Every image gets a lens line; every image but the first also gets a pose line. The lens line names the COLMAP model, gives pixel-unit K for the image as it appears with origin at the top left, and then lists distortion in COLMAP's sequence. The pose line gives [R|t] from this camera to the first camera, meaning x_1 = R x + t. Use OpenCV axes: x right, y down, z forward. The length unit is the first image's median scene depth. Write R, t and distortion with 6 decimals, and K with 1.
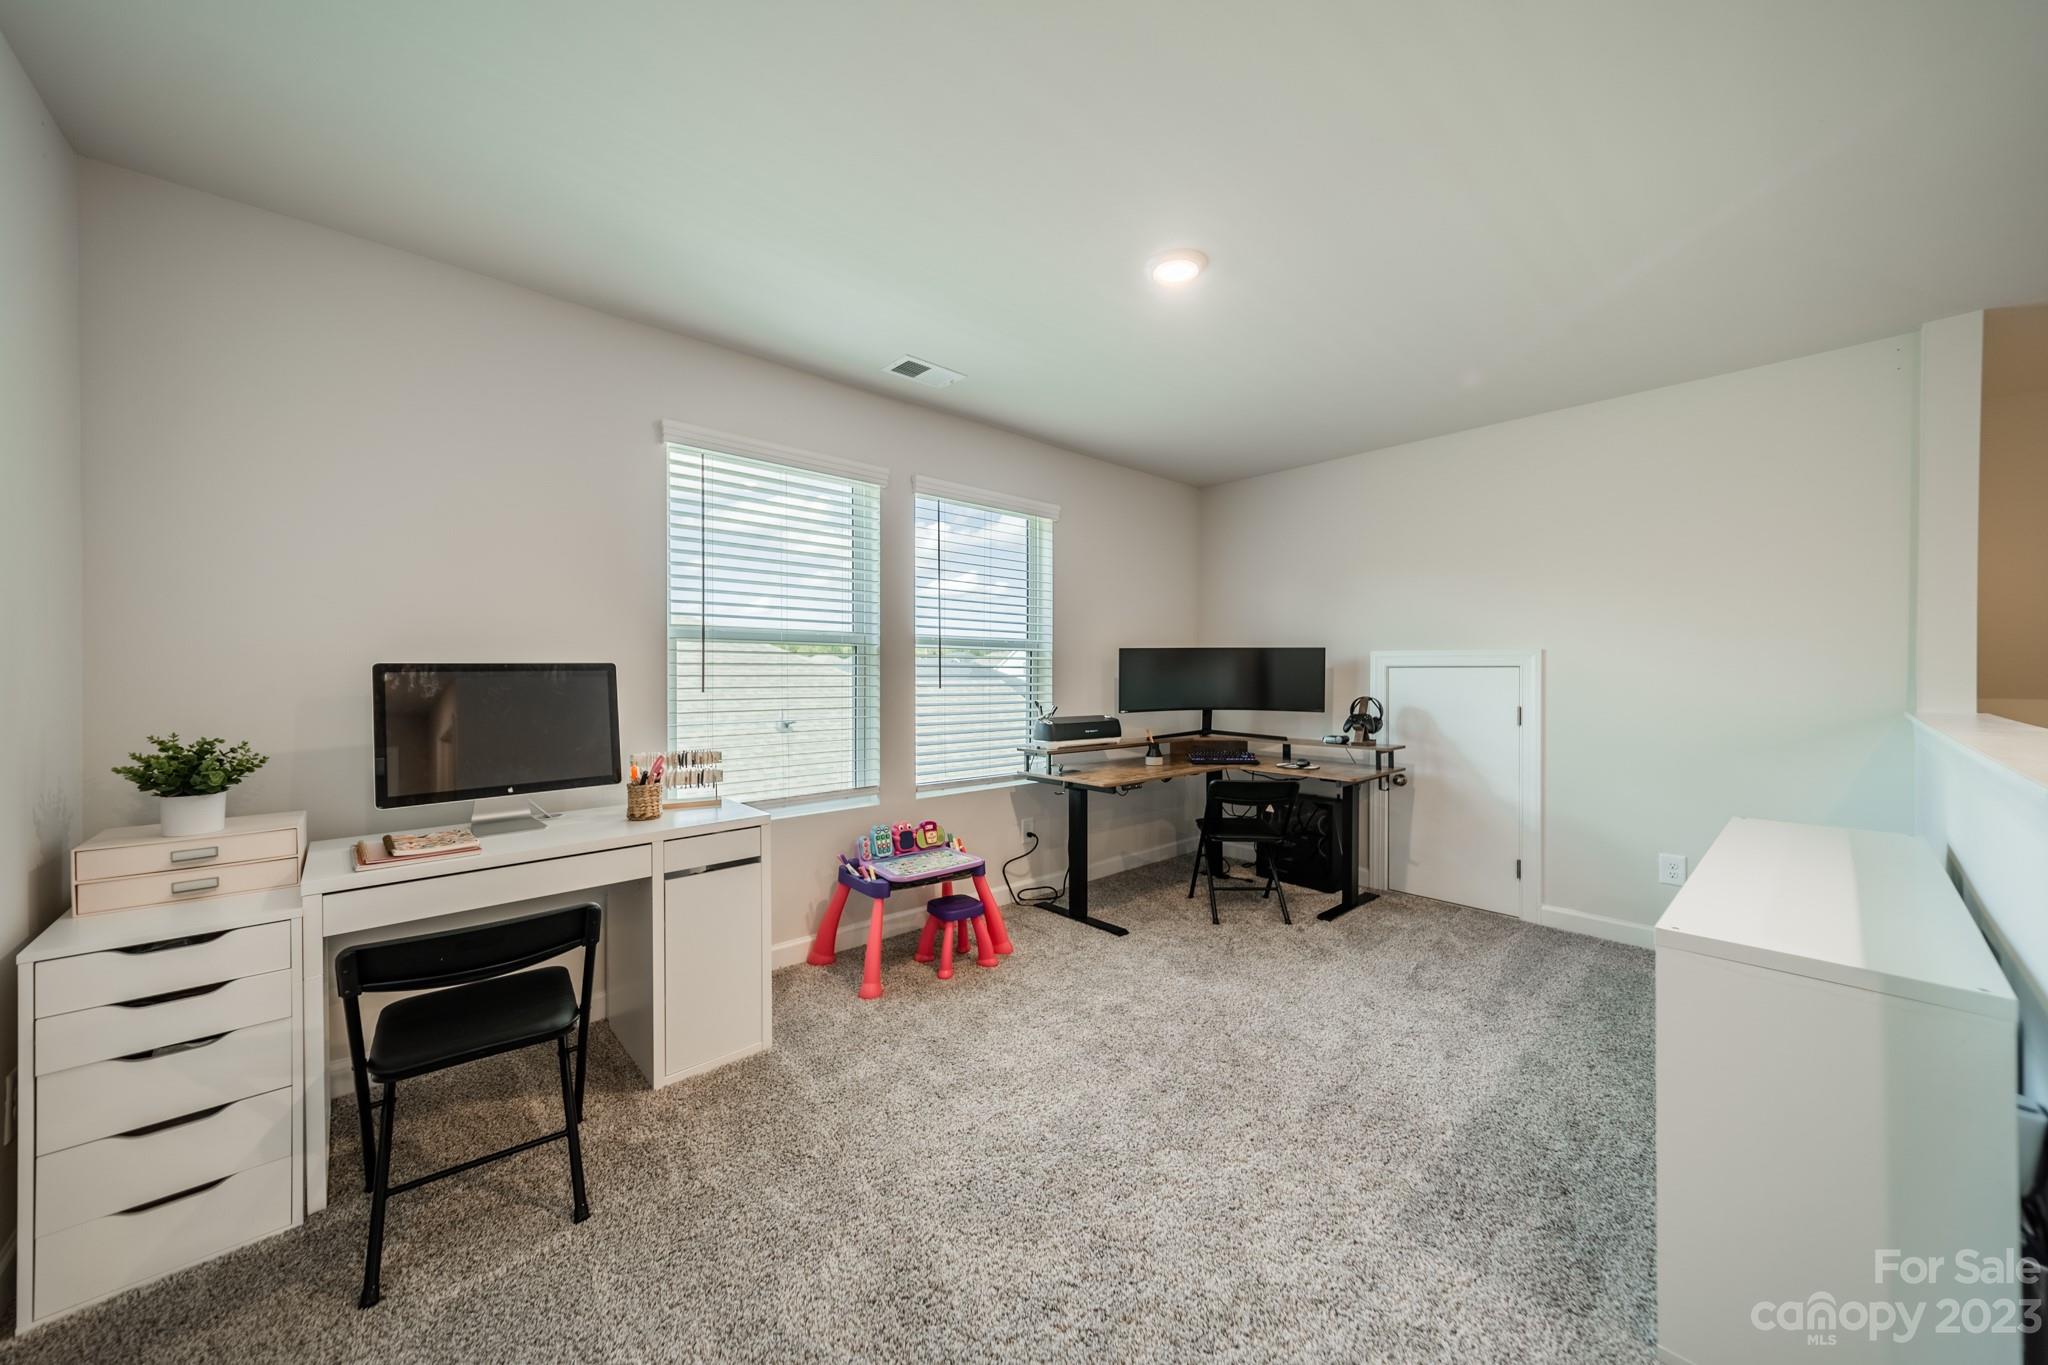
lens RADIAL K [[738.3, 0, 1025.0], [0, 738.3, 678.0], [0, 0, 1]] dist [0.005006, -0.000079]
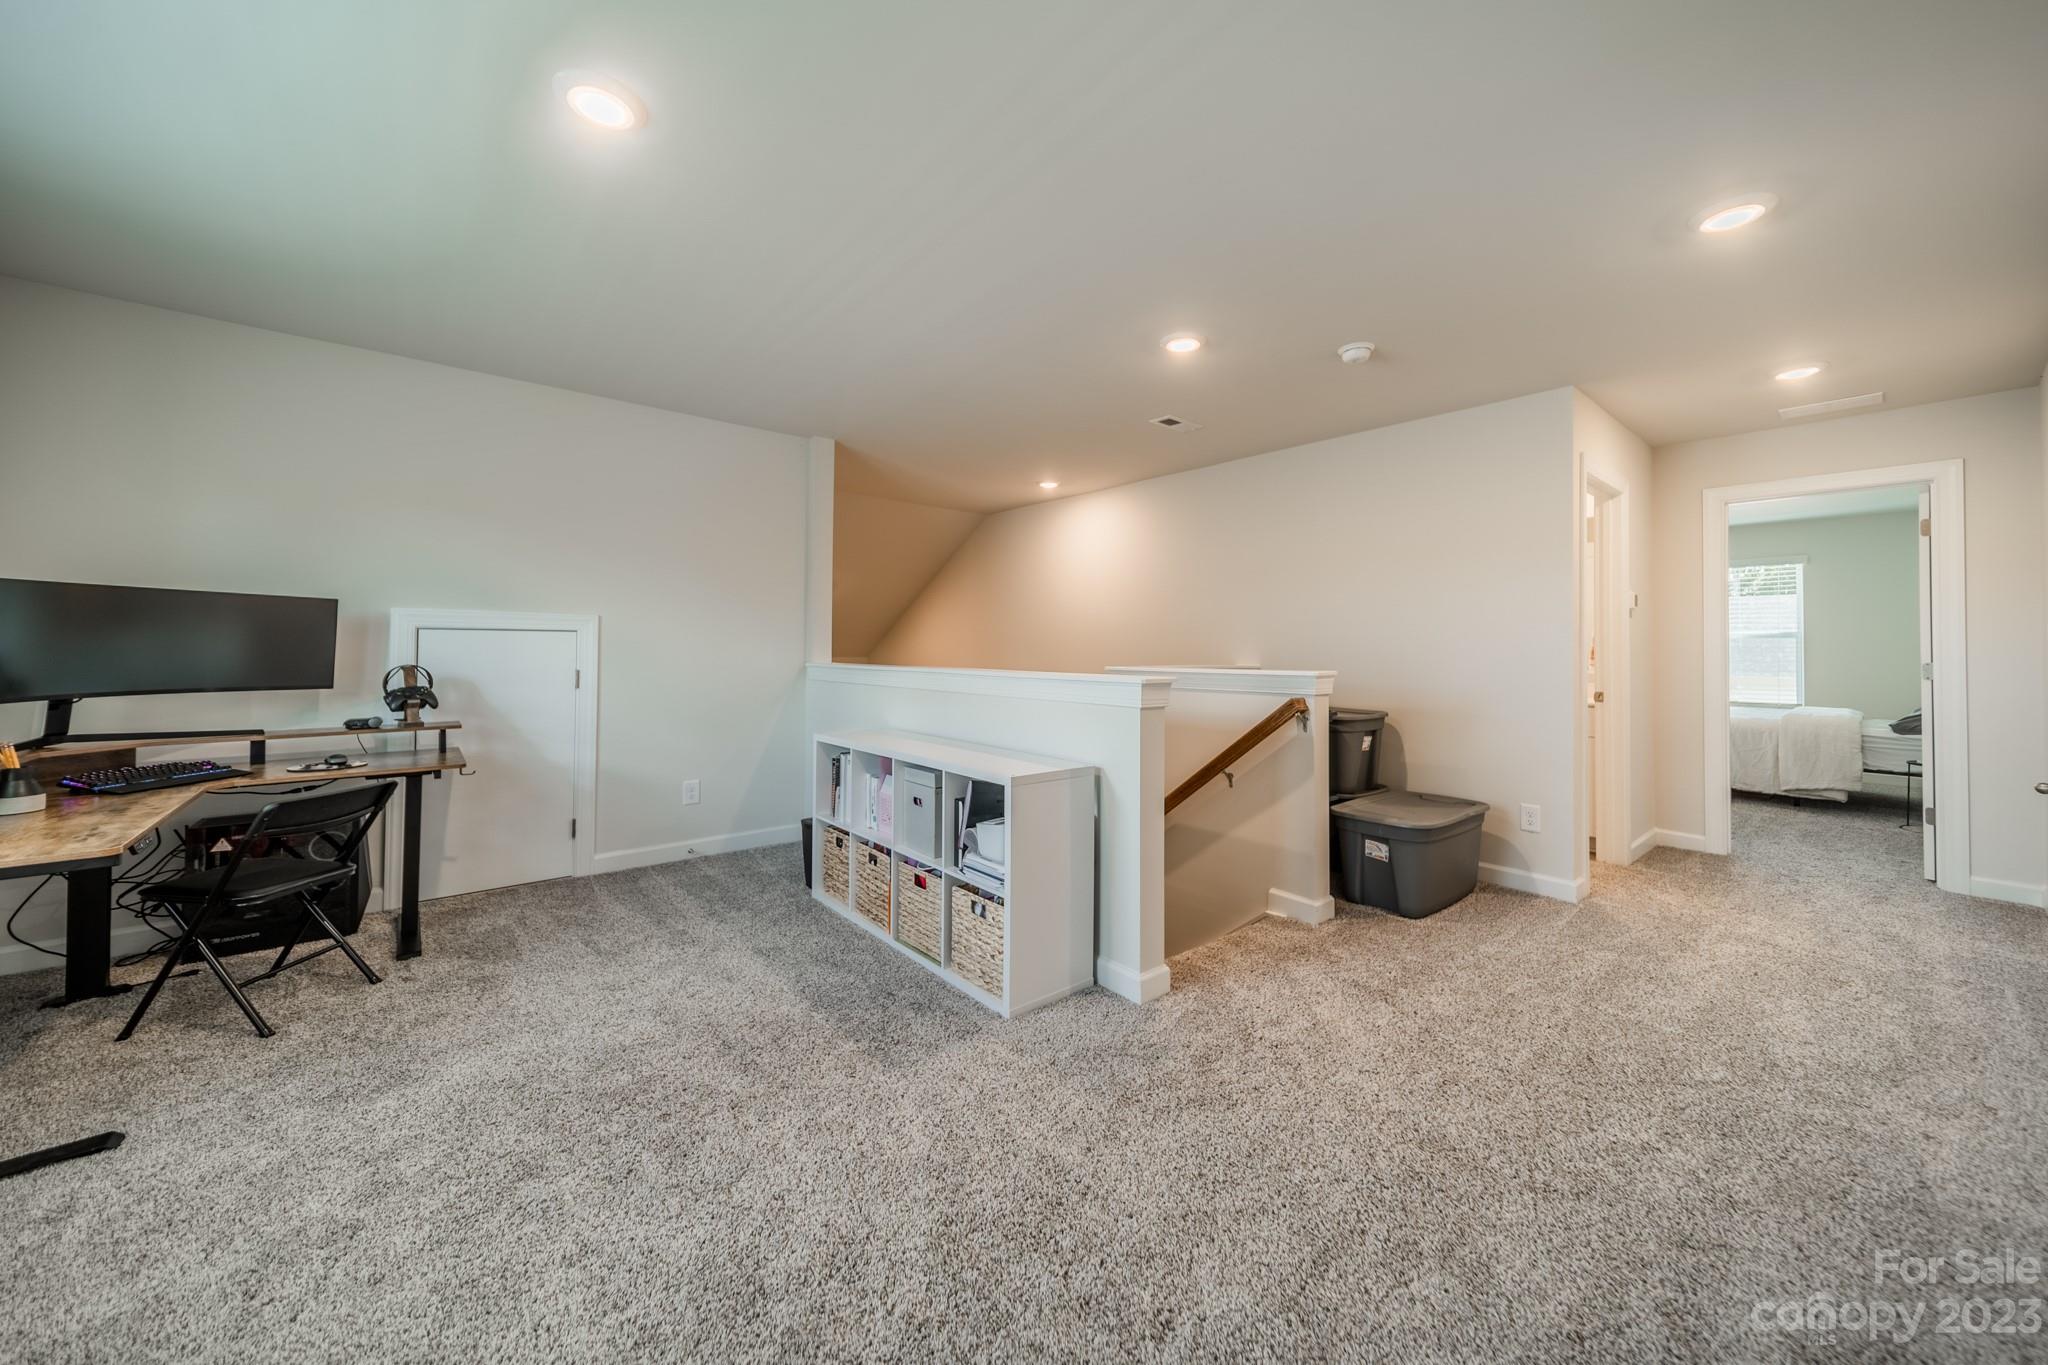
lens RADIAL K [[738.3, 0, 1035.3], [0, 738.3, 642.2], [0, 0, 1]] dist [0.005006, -0.000079]
pose [[0.009525, 0.009524, 0.999909, -0.362170], [-0.000109, 0.999955, -0.009523, 0.008993], [-0.999955, -0.000019, 0.009526, 0.353187]]
